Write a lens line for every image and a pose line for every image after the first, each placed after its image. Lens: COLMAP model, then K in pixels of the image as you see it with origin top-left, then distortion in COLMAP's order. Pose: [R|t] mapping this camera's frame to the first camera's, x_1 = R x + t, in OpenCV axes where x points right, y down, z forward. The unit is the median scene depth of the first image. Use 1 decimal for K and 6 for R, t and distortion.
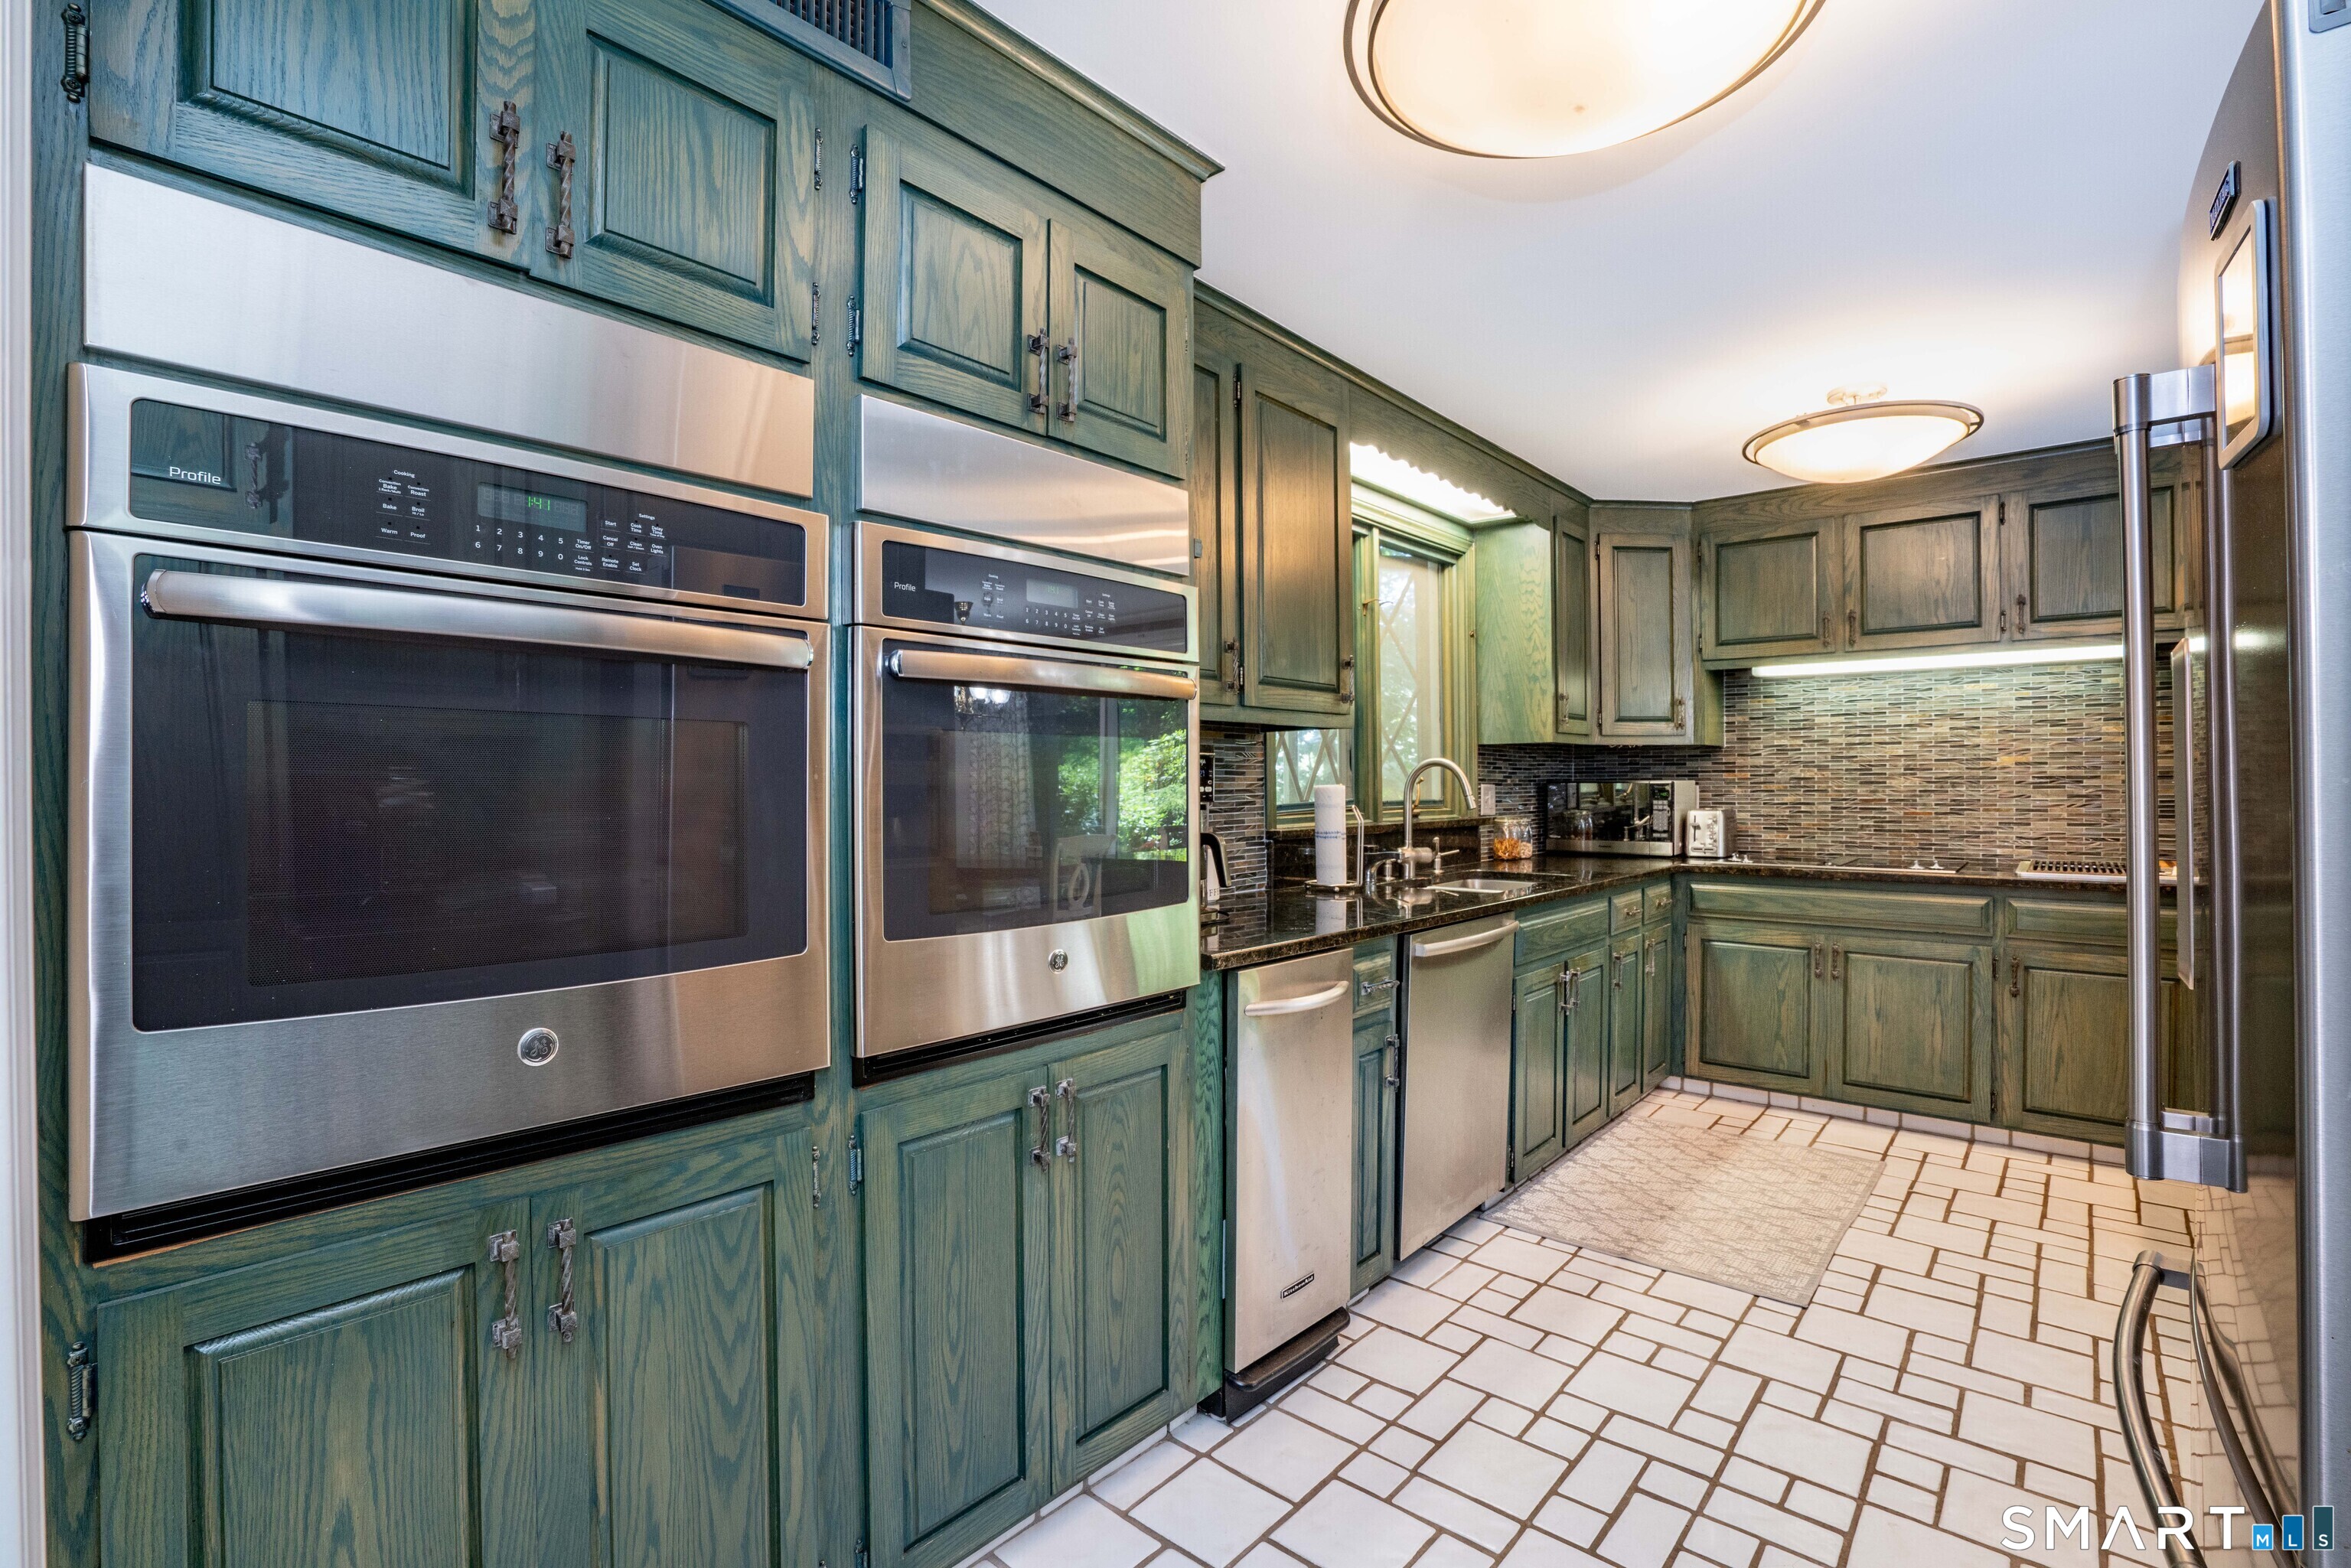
lens RADIAL K [[1073.3, 0, 1175.5], [0, 1073.3, 784.0], [0, 0, 1]] dist [-0.052631, -0.000211]
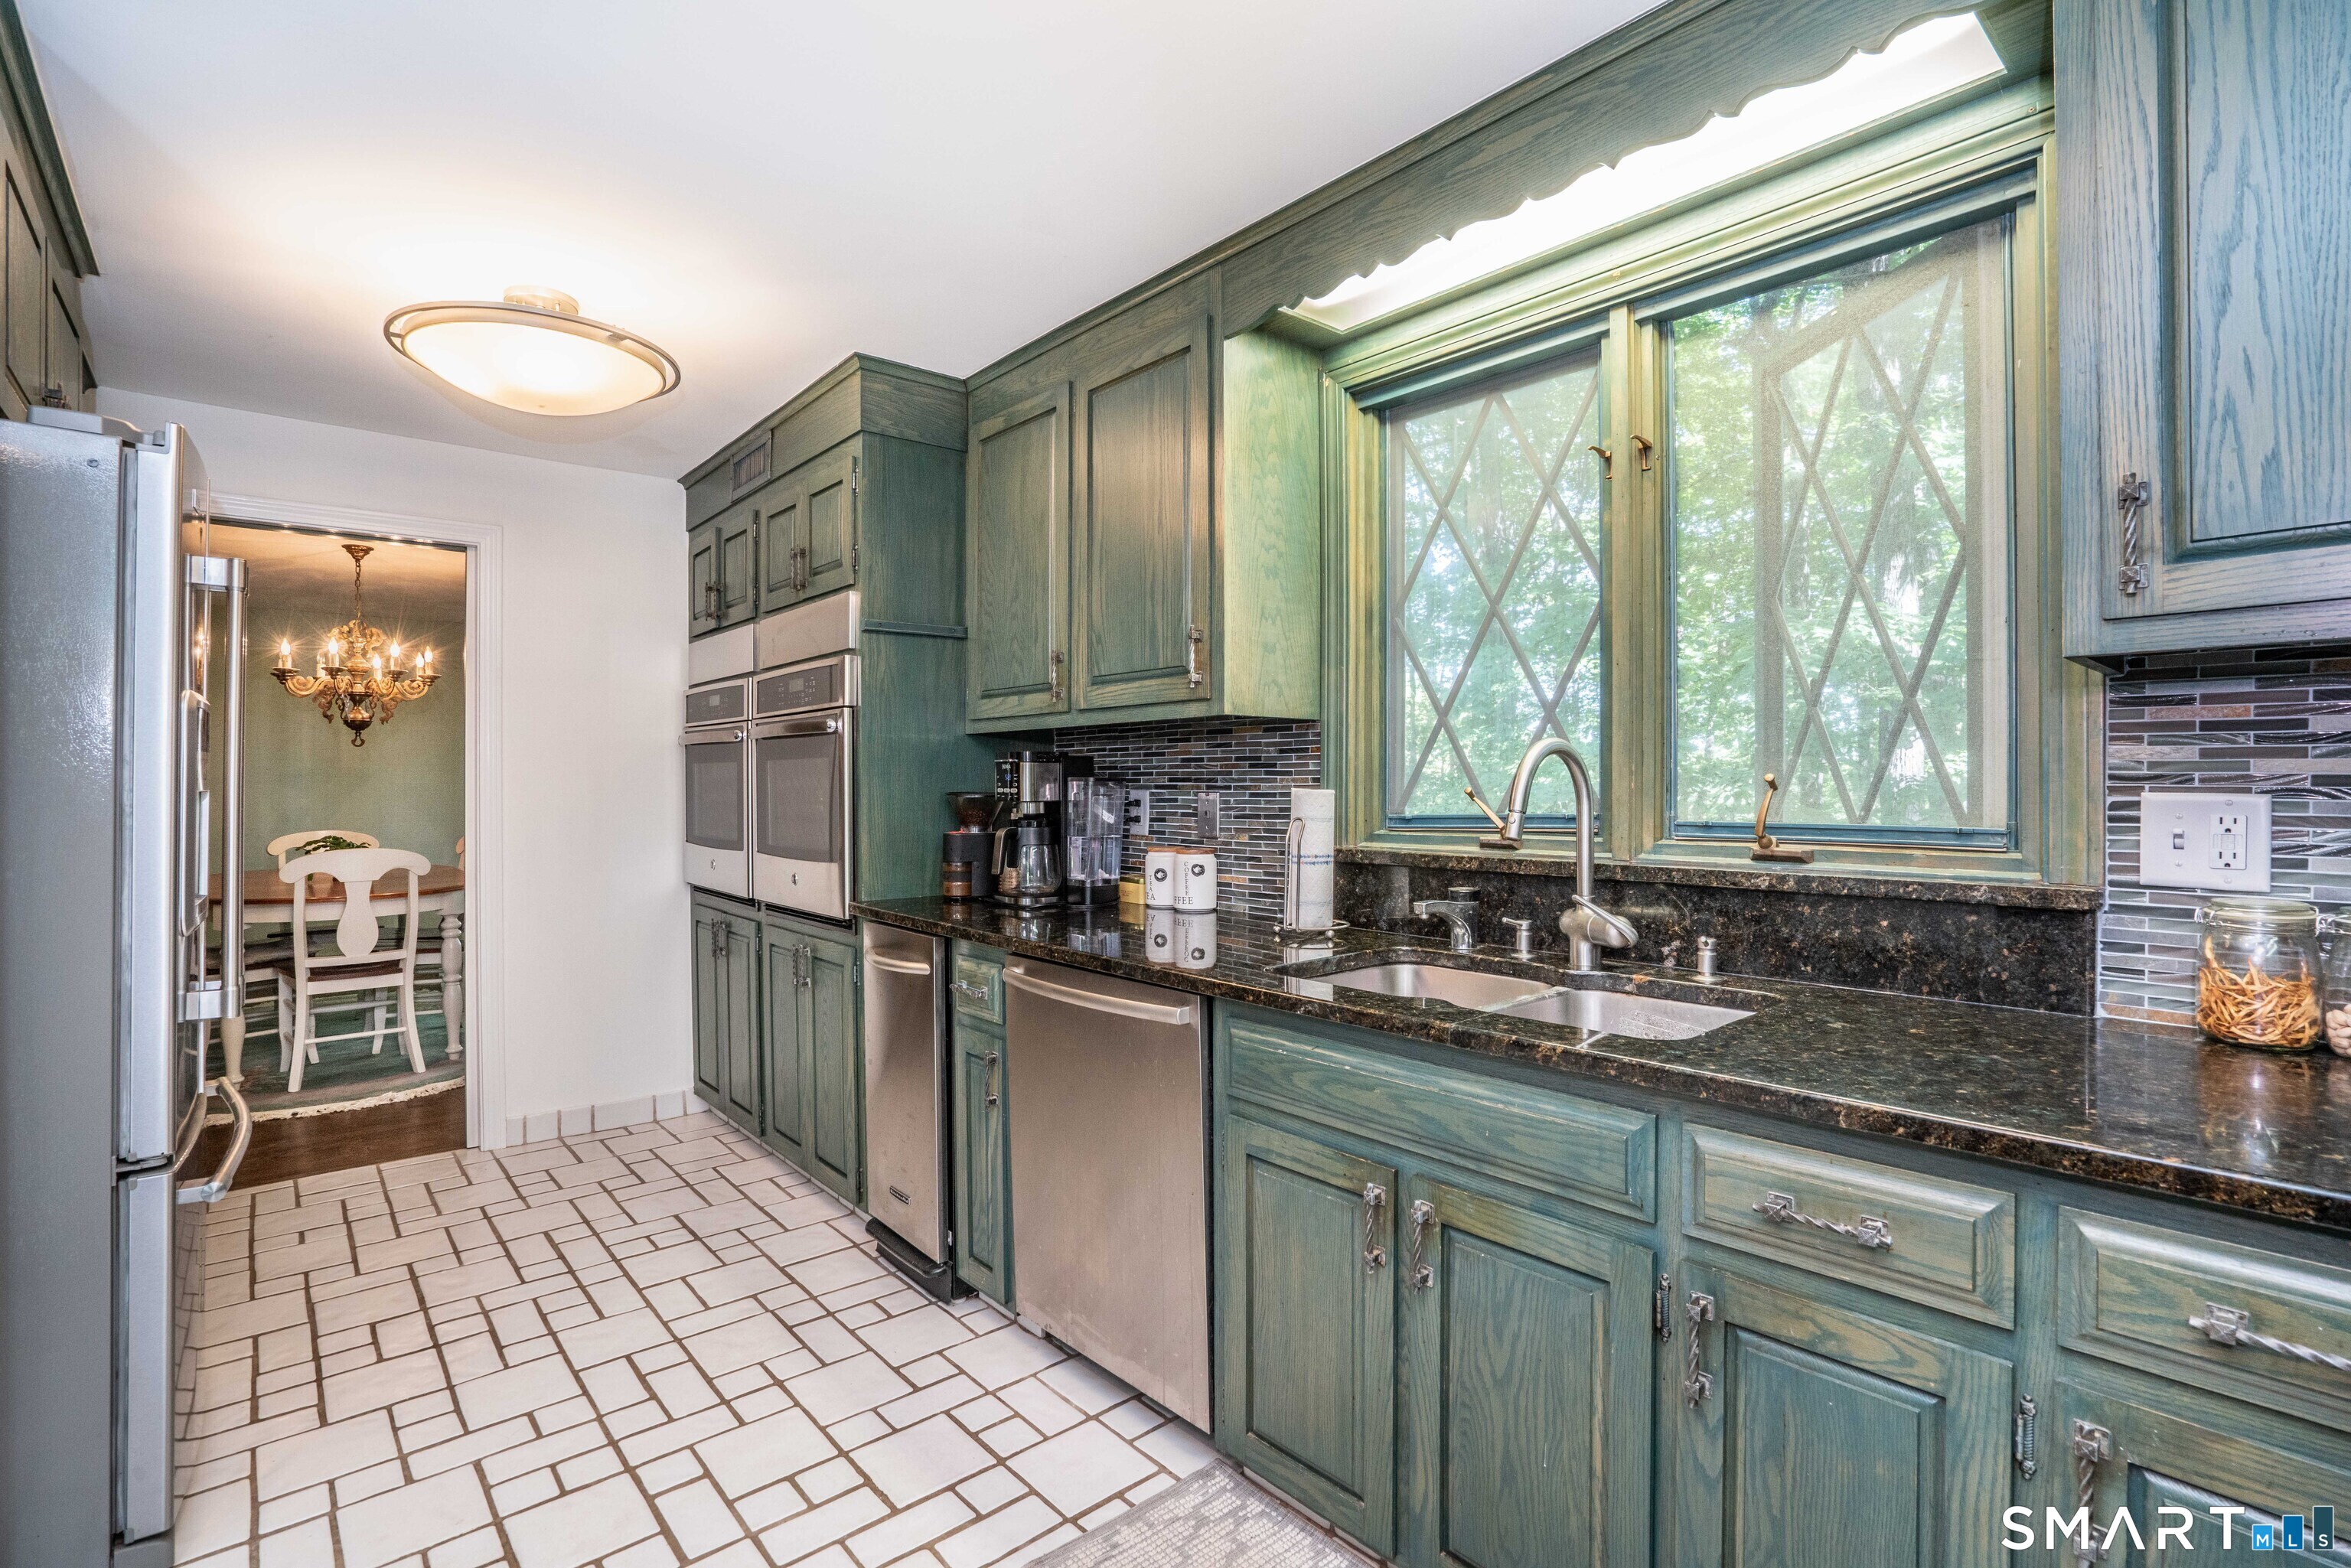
lens RADIAL K [[1073.3, 0, 1175.5], [0, 1073.3, 784.0], [0, 0, 1]] dist [-0.052631, -0.000211]
pose [[-0.137568, 0.004794, -0.990481, 1.290369], [0.011527, 0.999928, 0.003238, -0.010673], [0.990425, -0.010972, -0.137613, 1.486211]]
